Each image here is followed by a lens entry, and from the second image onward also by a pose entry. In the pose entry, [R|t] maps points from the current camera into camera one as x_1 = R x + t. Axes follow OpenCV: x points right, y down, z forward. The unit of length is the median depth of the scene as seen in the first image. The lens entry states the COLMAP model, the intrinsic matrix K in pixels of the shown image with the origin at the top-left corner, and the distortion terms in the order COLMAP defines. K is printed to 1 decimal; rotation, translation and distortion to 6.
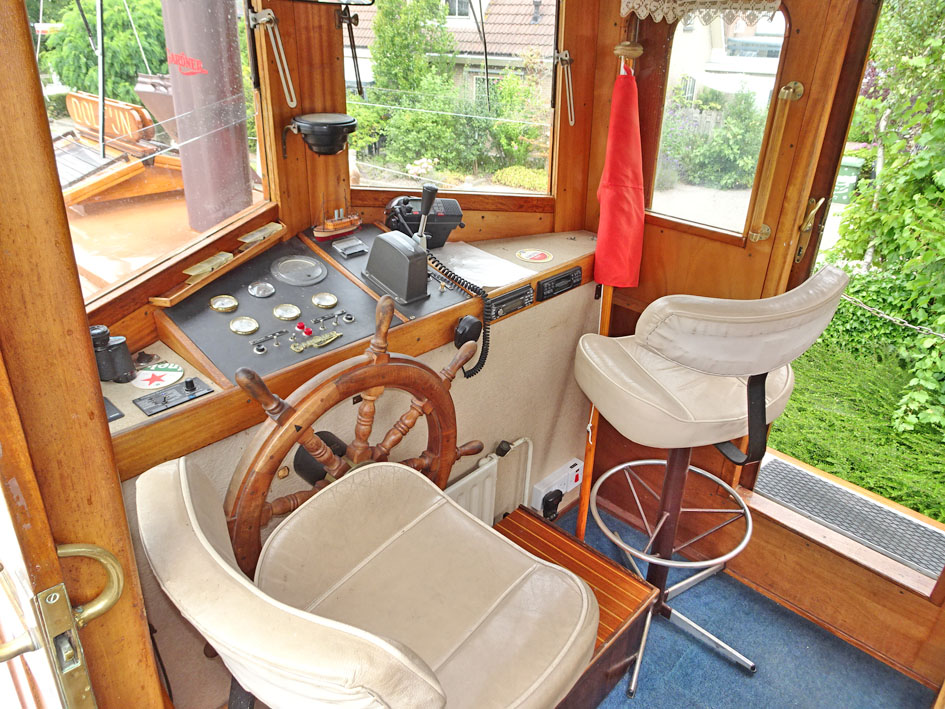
lens RADIAL K [[676.3, 0, 472.5], [0, 676.3, 354.5], [0, 0, 1]] dist [0.008352, 0.005381]
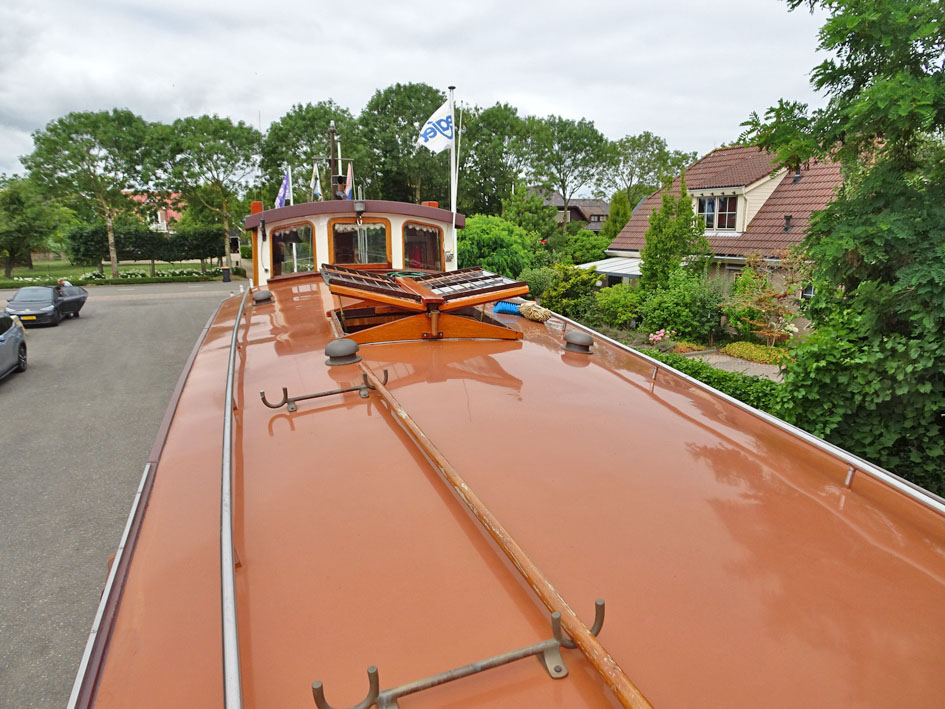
lens RADIAL K [[676.3, 0, 472.5], [0, 676.3, 354.5], [0, 0, 1]] dist [0.008352, 0.005381]
pose [[0.850271, 0.080683, -0.520125, 0.289280], [-0.220532, 0.951870, -0.212858, 0.105952], [0.477918, 0.295691, 0.827141, -0.216962]]
